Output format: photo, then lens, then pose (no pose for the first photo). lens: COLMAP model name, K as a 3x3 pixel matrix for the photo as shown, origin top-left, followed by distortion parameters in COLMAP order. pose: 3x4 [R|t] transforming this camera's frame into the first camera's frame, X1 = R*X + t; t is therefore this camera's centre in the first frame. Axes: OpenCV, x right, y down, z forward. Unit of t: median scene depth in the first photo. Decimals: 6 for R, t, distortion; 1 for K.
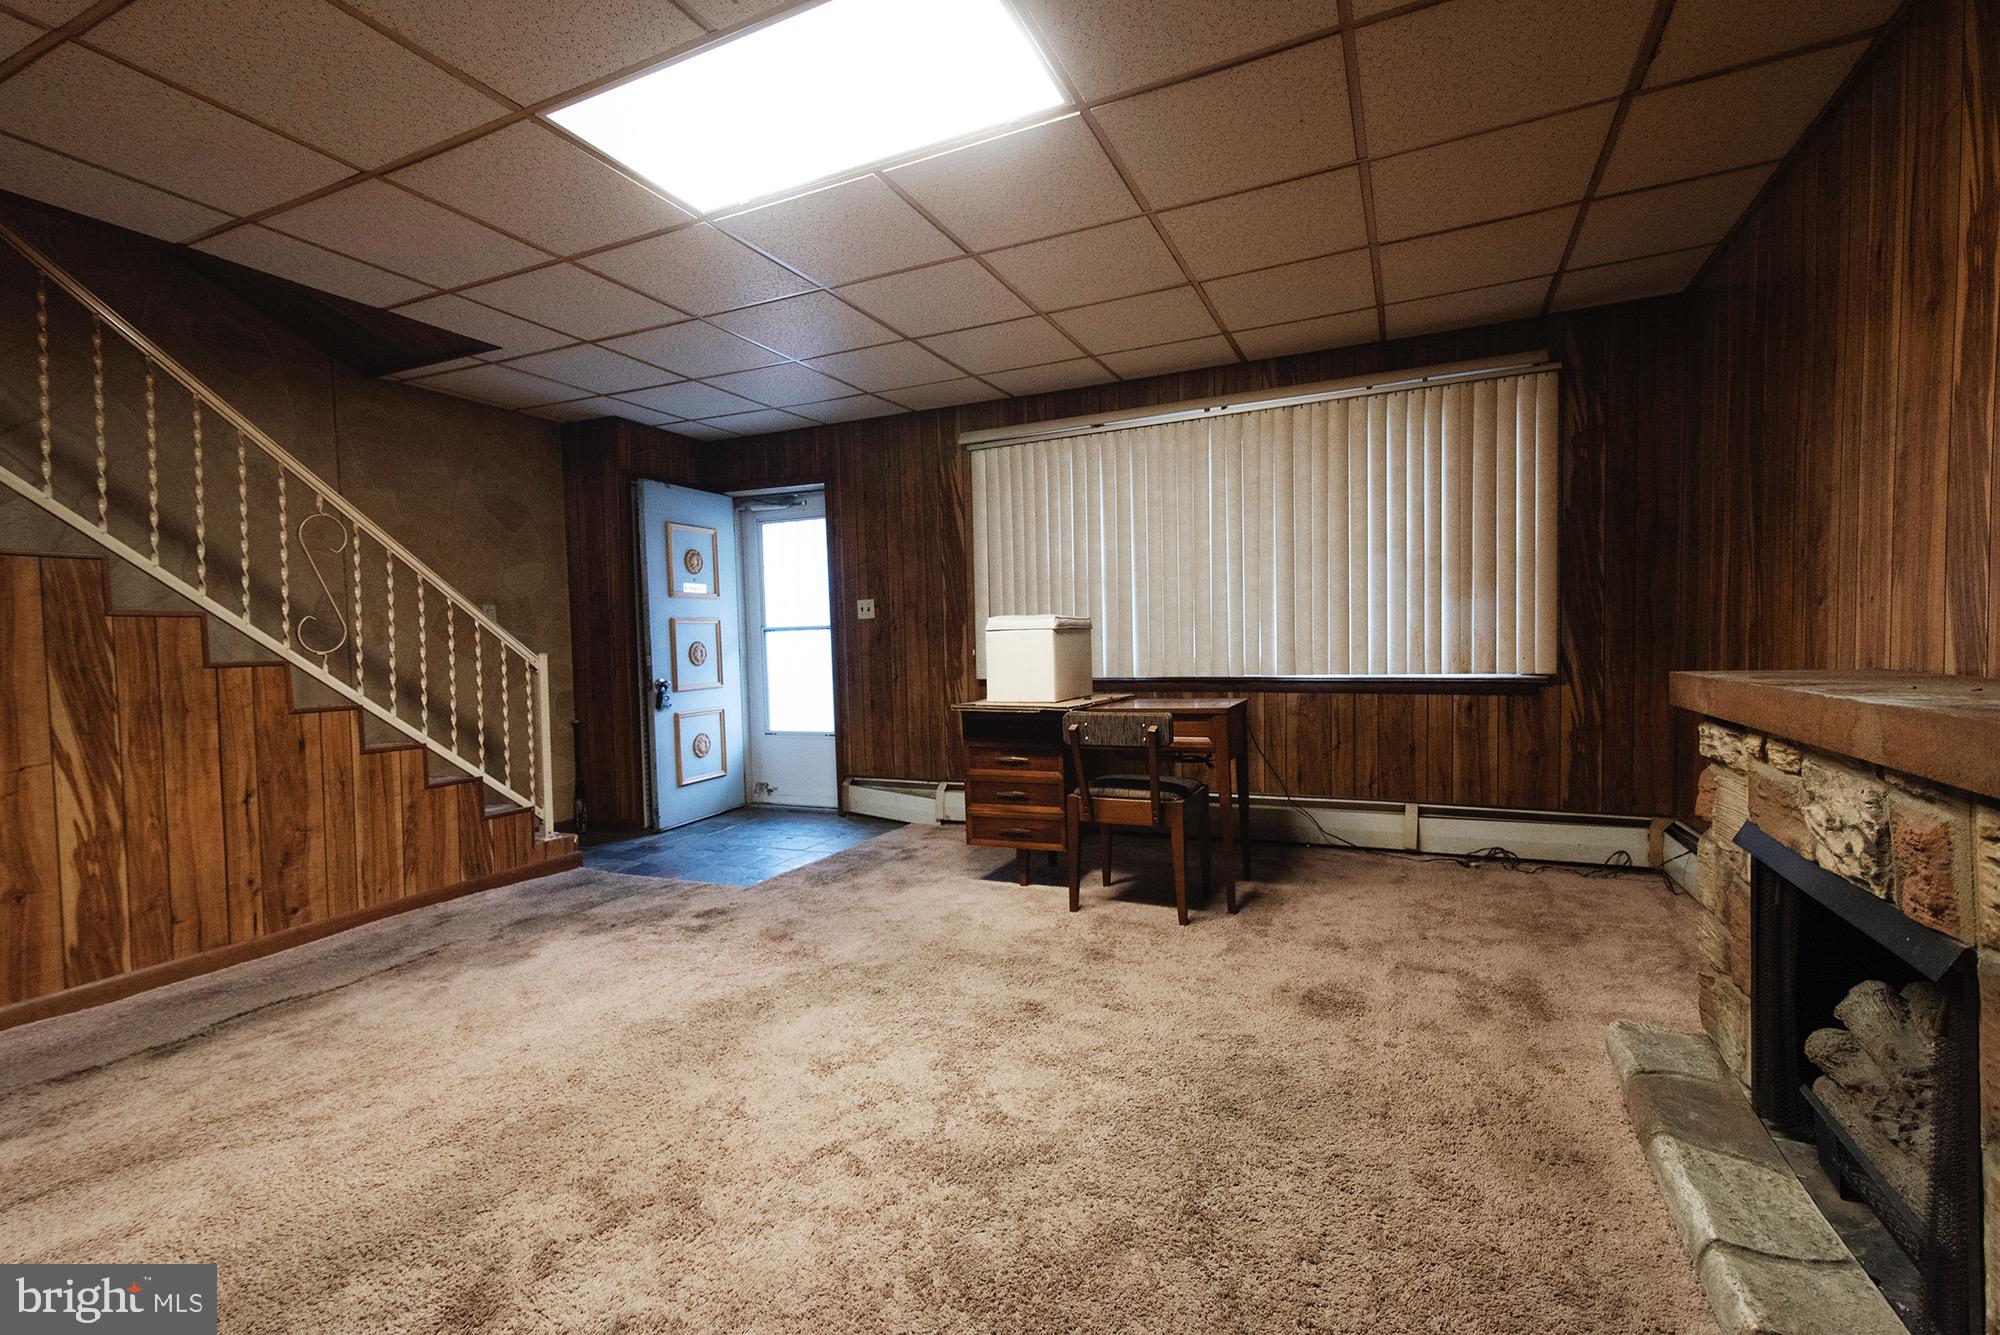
lens RADIAL K [[896.8, 0, 986.9], [0, 896.8, 675.1], [0, 0, 1]] dist [0.014382, -0.001758]
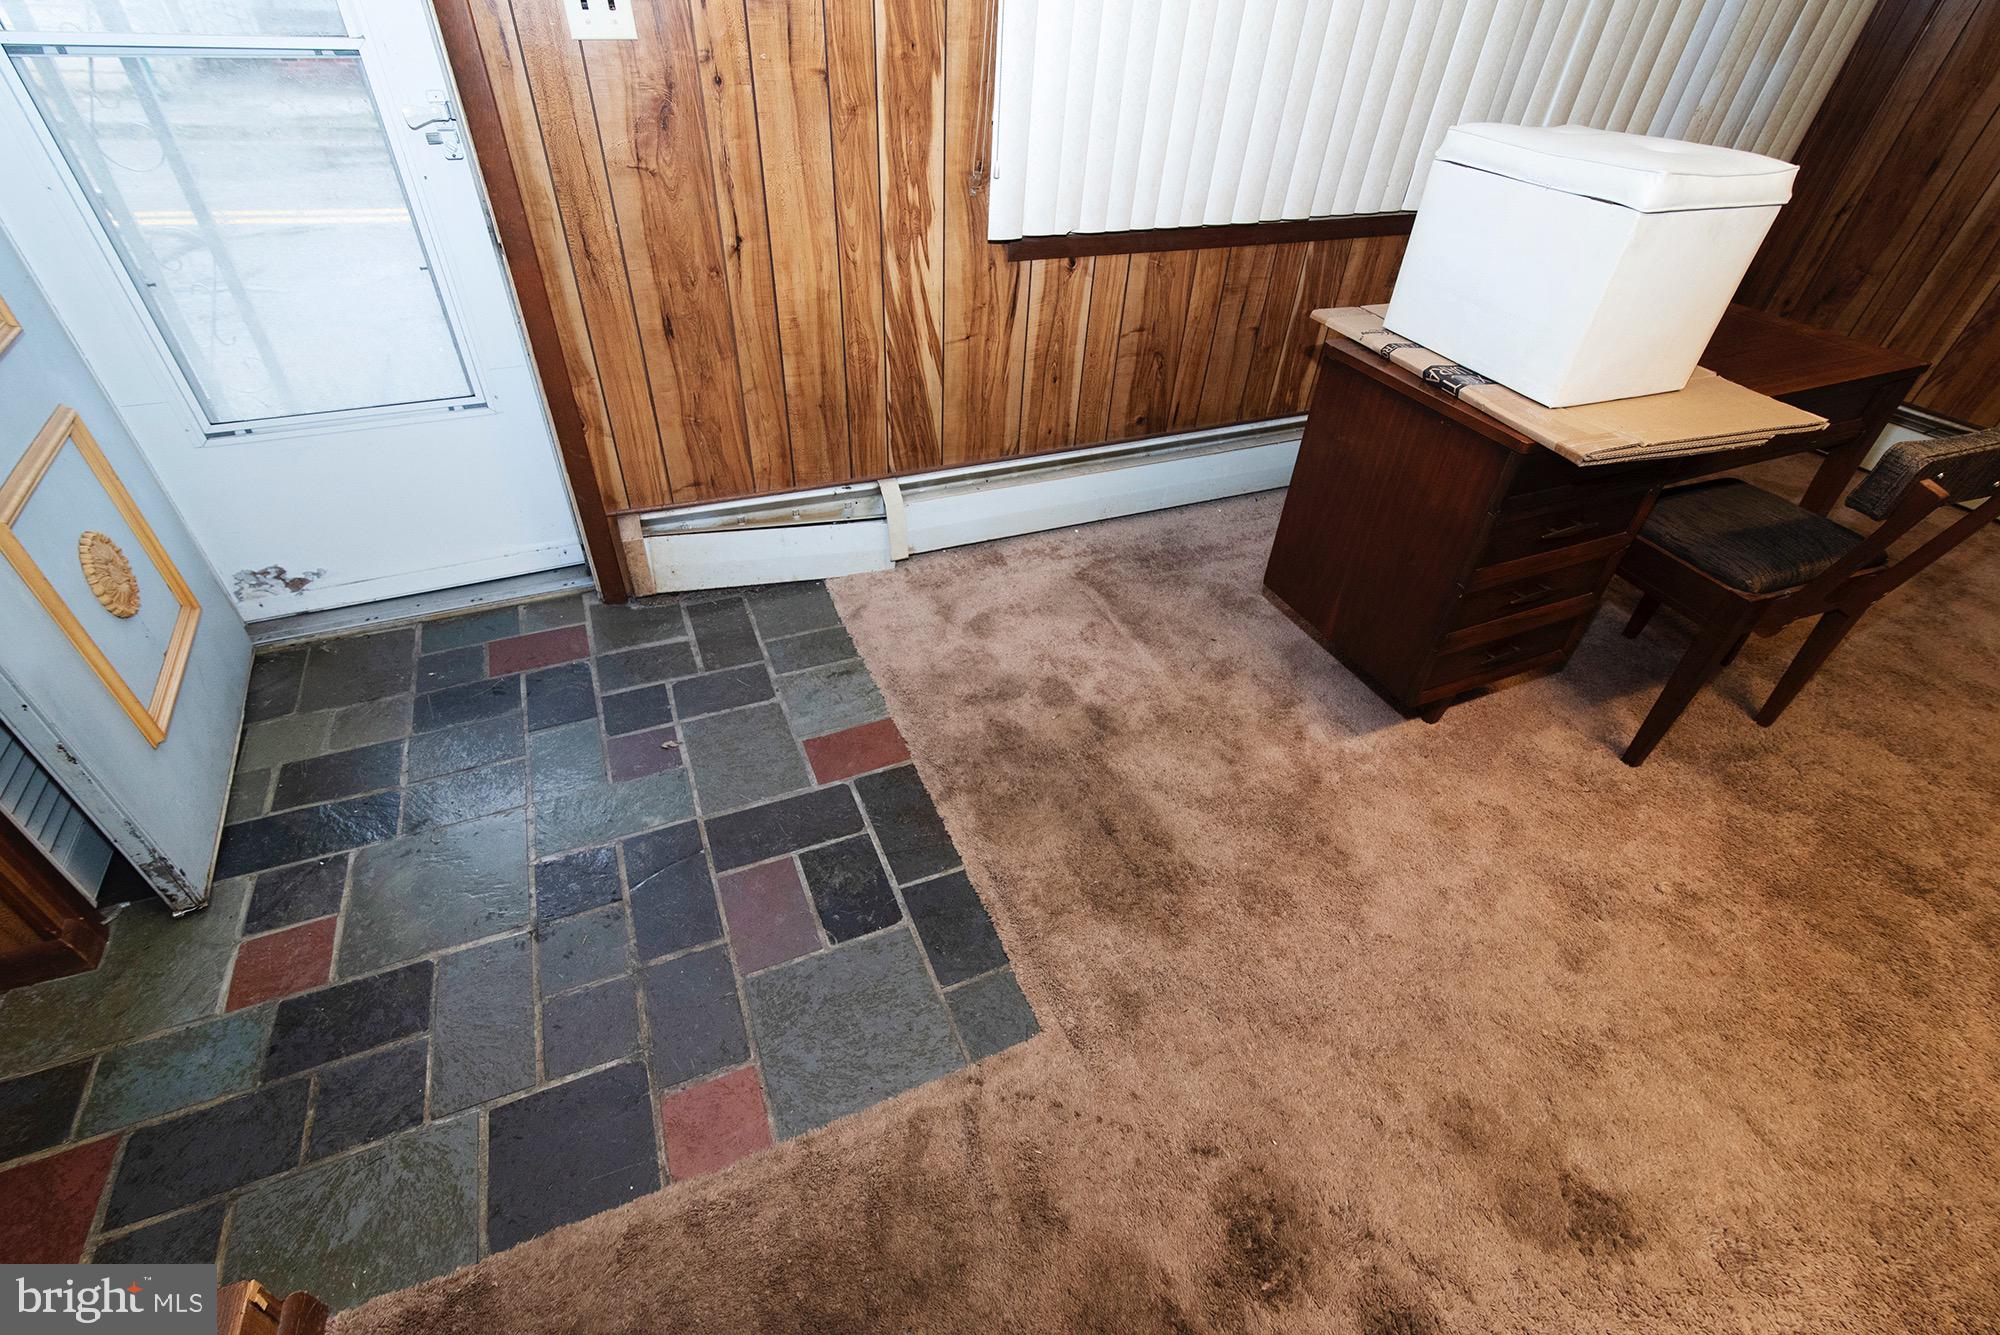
lens RADIAL K [[896.8, 0, 984.6], [0, 896.8, 681.1], [0, 0, 1]] dist [0.014382, -0.001758]
pose [[0.673854, -0.427599, 0.602561, -0.438899], [-0.026940, 0.800762, 0.598376, -0.101310], [-0.738373, -0.419451, 0.528077, 0.871047]]
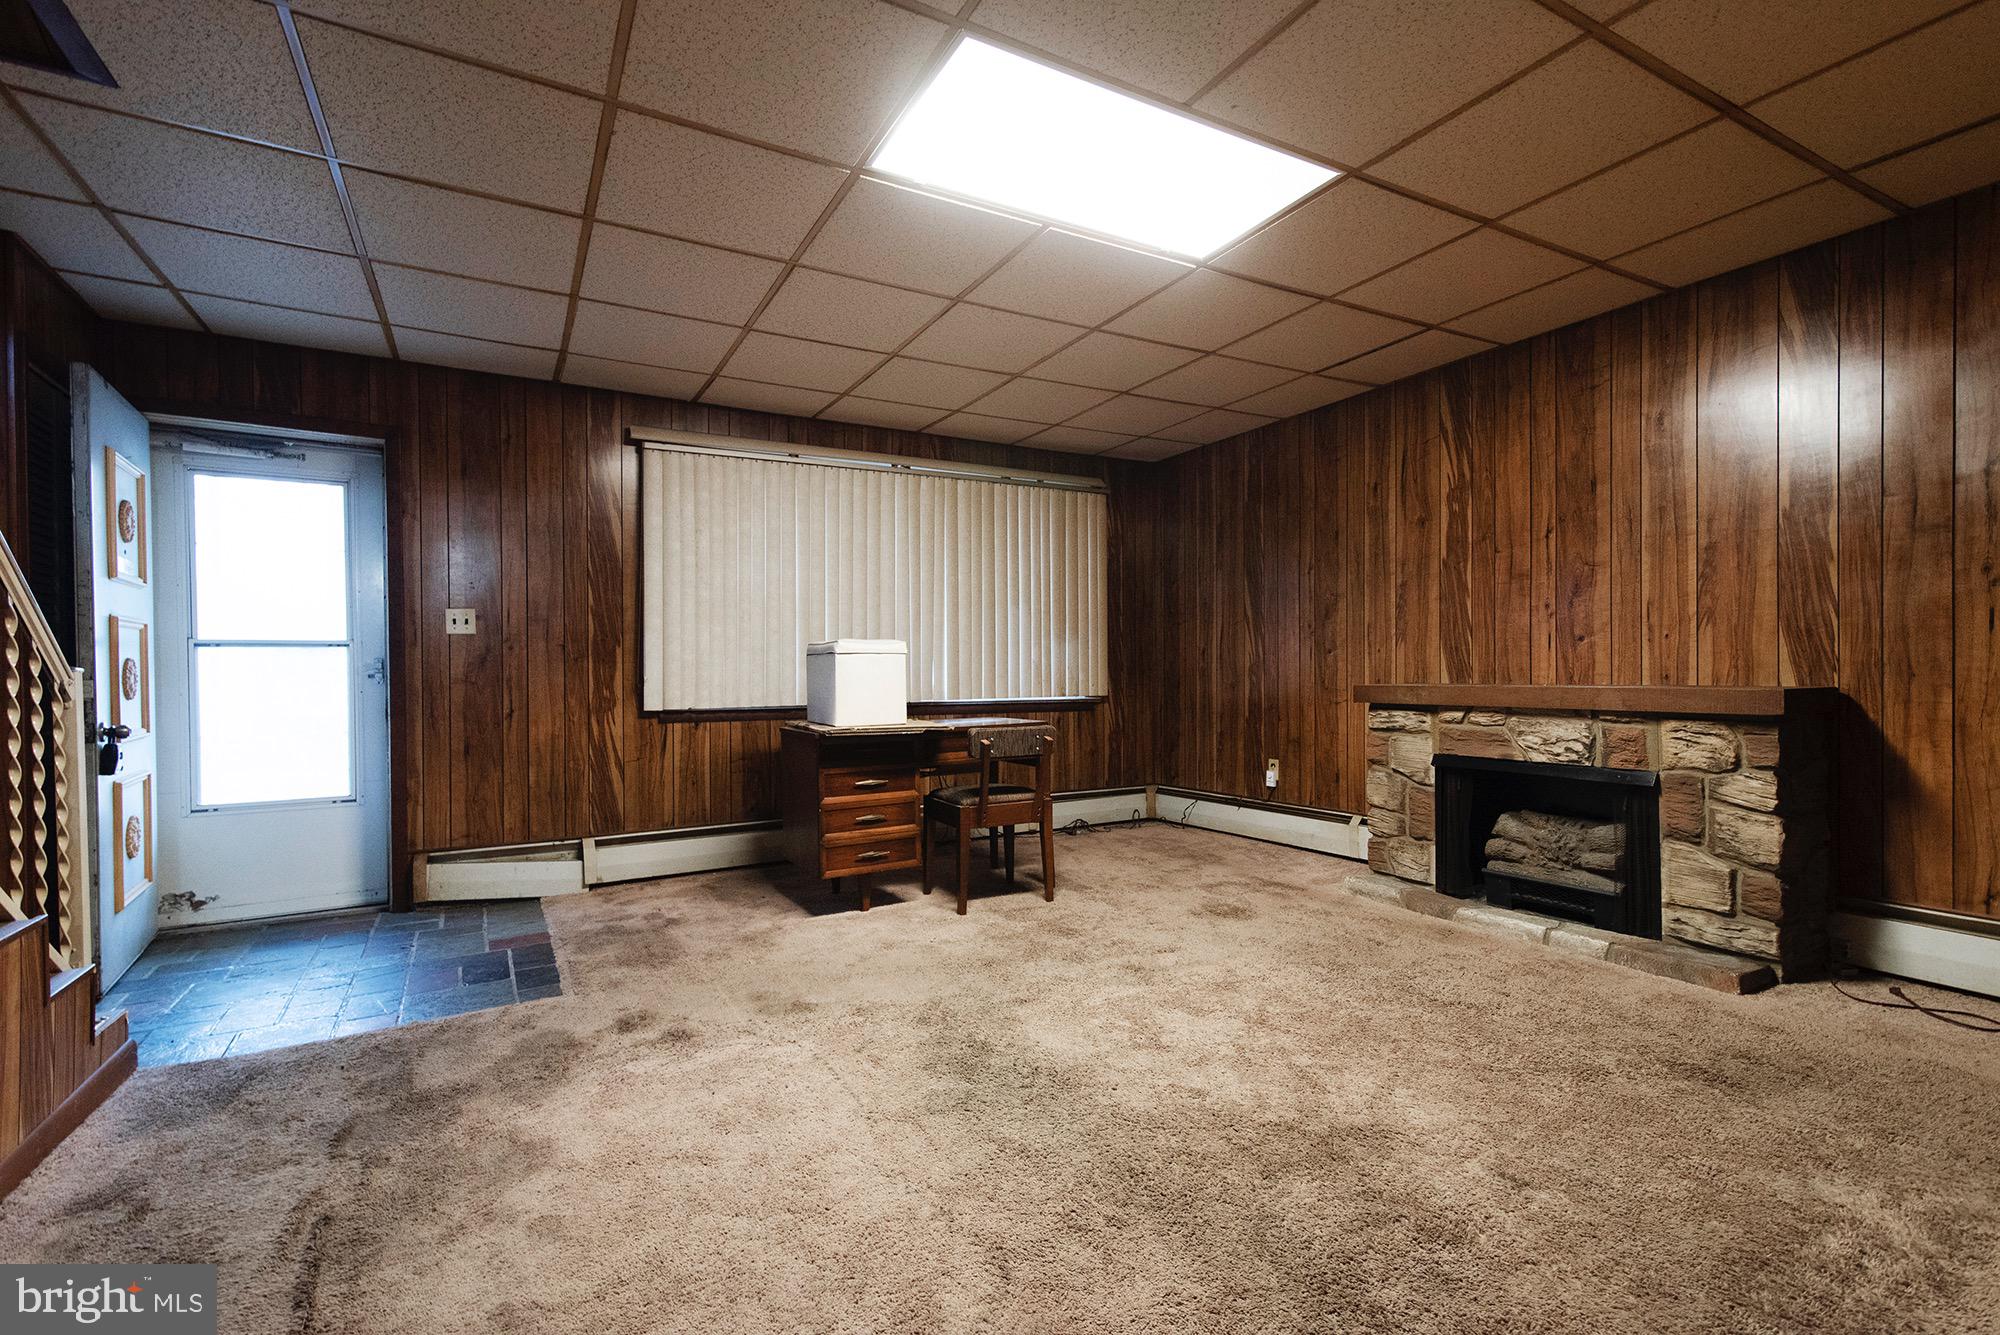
lens RADIAL K [[896.8, 0, 988.4], [0, 896.8, 669.8], [0, 0, 1]] dist [0.014382, -0.001758]
pose [[0.581162, 0.019950, 0.813544, -0.654541], [0.026419, 0.998710, -0.043364, 0.014415], [-0.813359, 0.046695, 0.579885, 0.284786]]
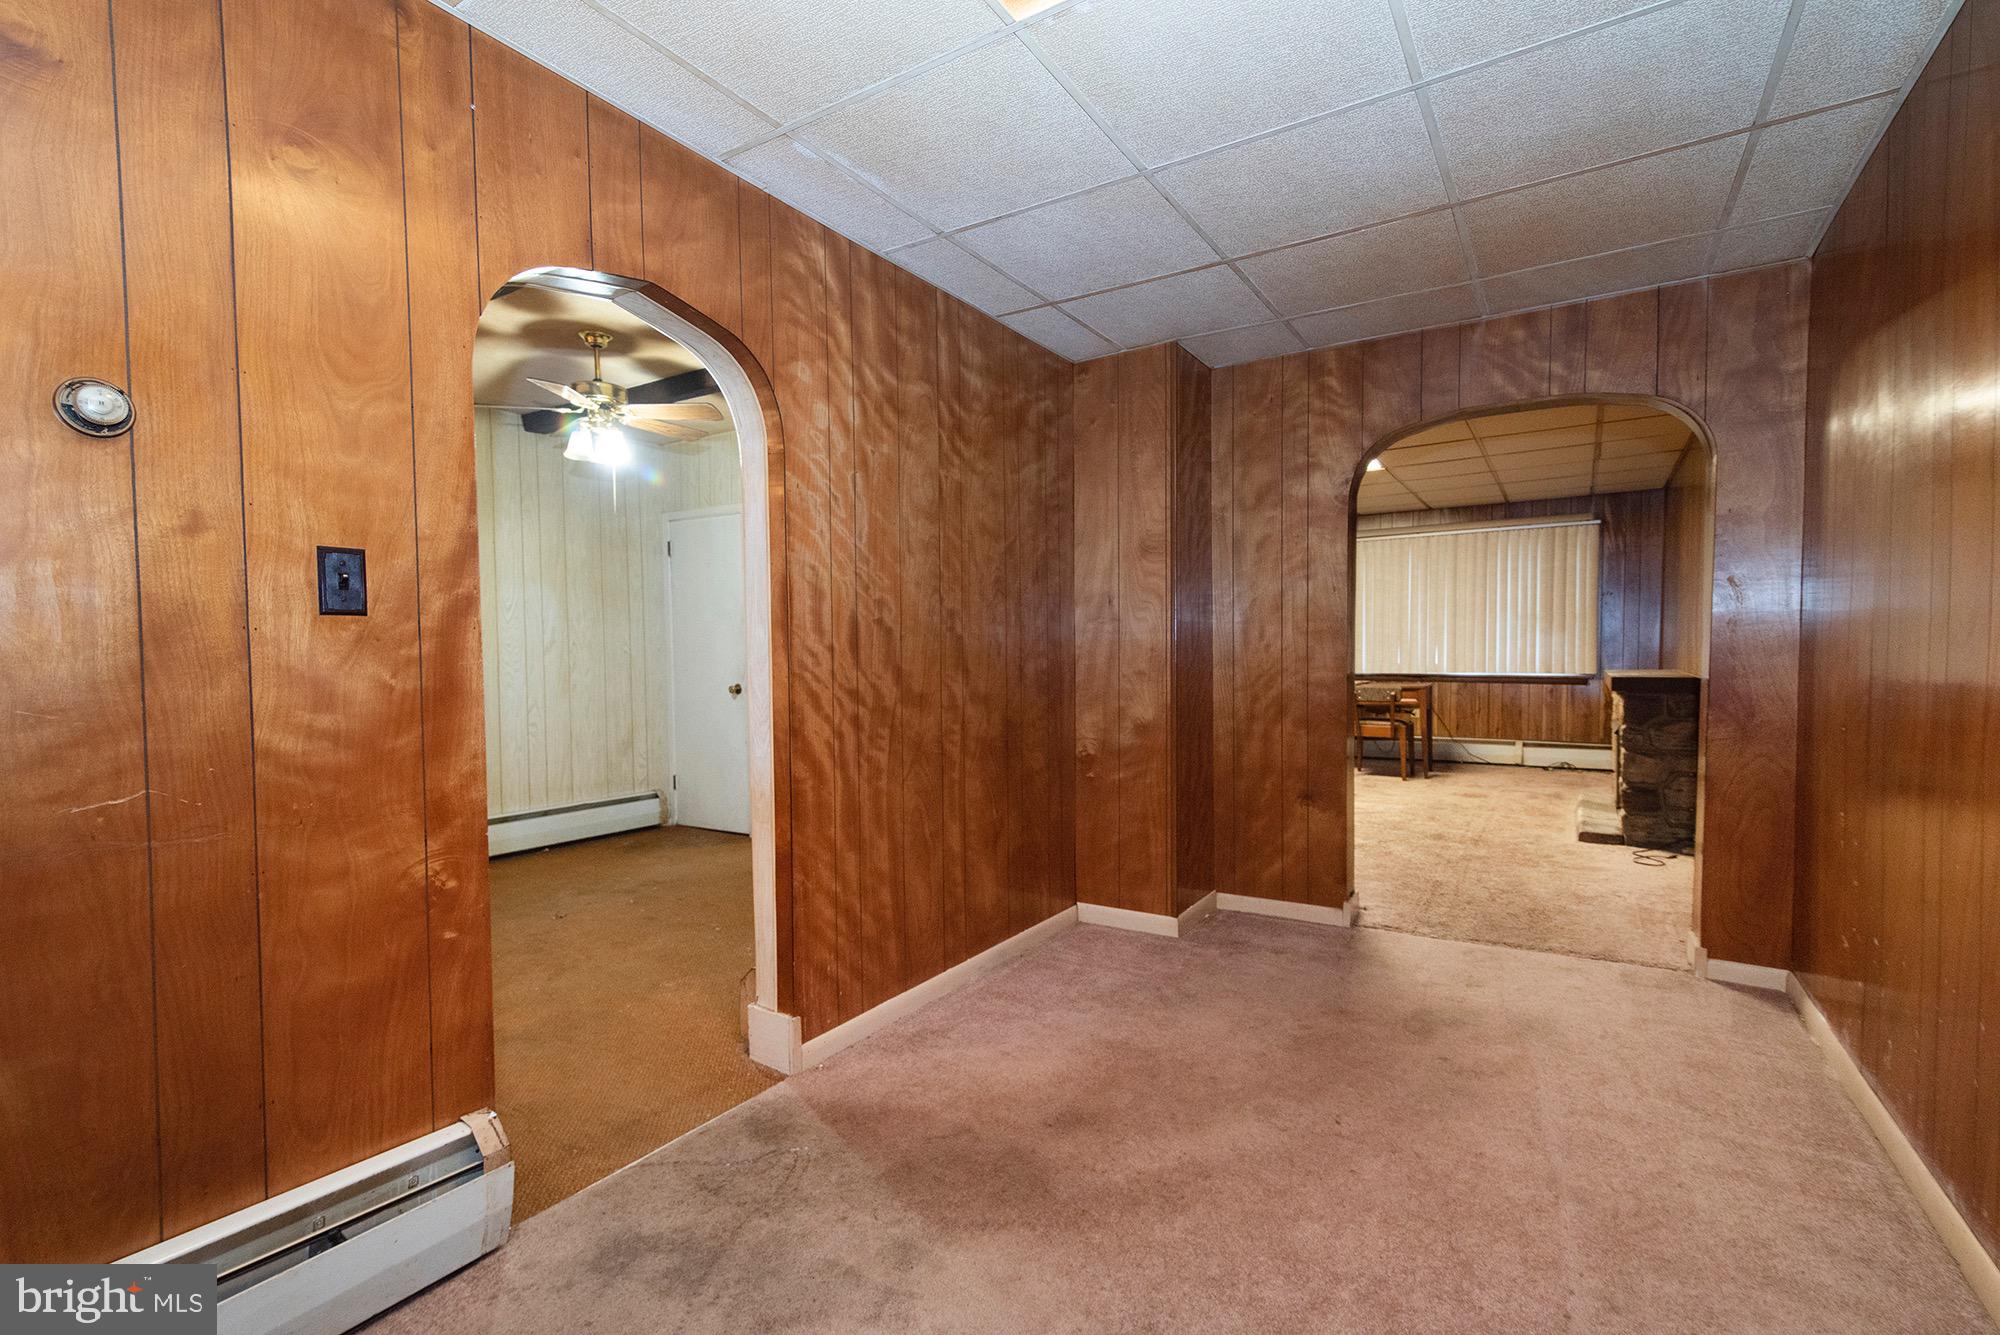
lens RADIAL K [[896.8, 0, 993.6], [0, 896.8, 684.5], [0, 0, 1]] dist [0.014382, -0.001758]
pose [[0.990000, 0.012188, -0.140539, -0.381550], [-0.009781, 0.999794, 0.017804, -0.000815], [0.140727, -0.016251, 0.989915, -1.091759]]
